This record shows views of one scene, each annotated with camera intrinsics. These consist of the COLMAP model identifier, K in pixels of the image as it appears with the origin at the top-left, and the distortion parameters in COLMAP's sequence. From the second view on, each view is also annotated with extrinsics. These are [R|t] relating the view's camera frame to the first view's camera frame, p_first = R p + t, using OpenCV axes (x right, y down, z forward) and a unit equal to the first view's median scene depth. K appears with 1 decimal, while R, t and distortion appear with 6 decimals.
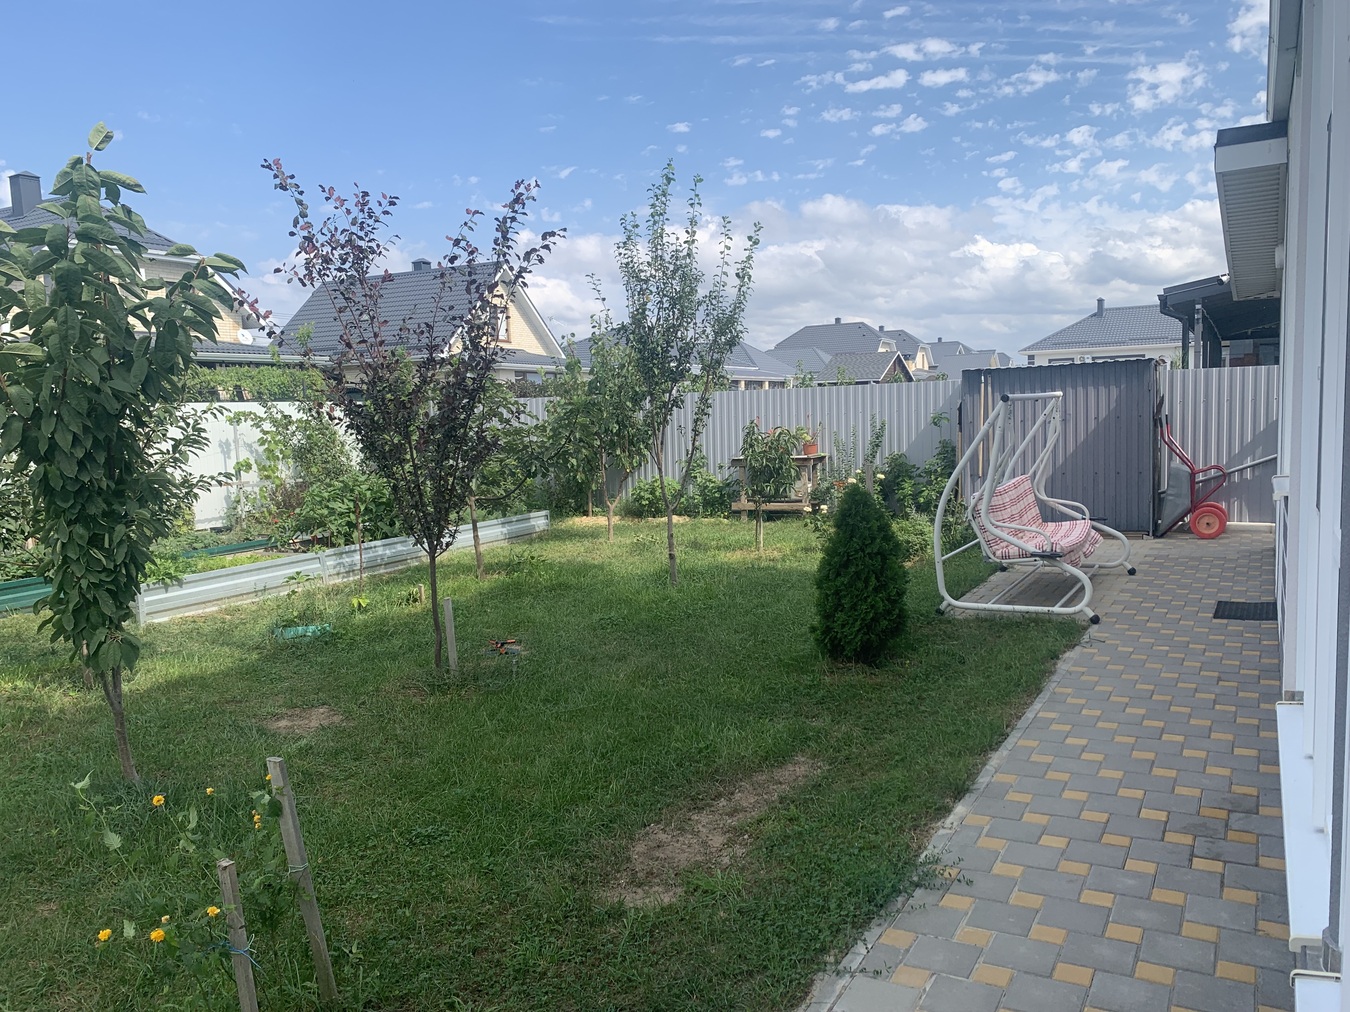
lens RADIAL K [[1023.2, 0, 679.6], [0, 1023.2, 515.1], [0, 0, 1]] dist [0.041342, -0.042948]
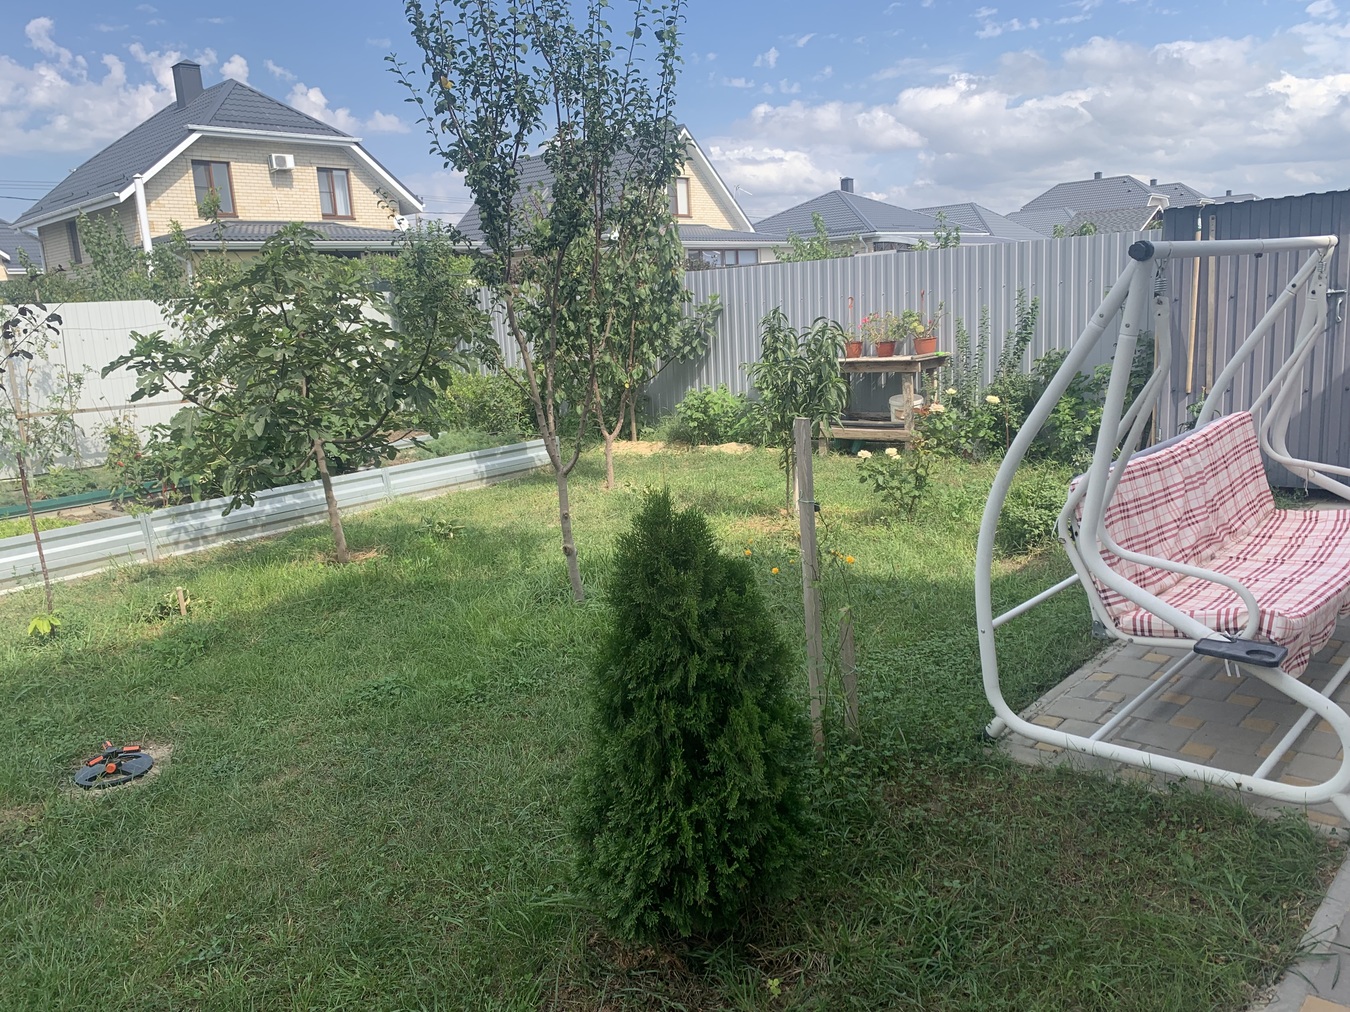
lens RADIAL K [[1023.2, 0, 681.9], [0, 1023.2, 429.7], [0, 0, 1]] dist [0.041342, -0.042948]
pose [[0.970584, 0.004625, -0.240719, 0.117908], [0.003893, 0.999383, 0.034898, -0.029915], [0.240732, -0.034808, 0.969967, 0.271141]]
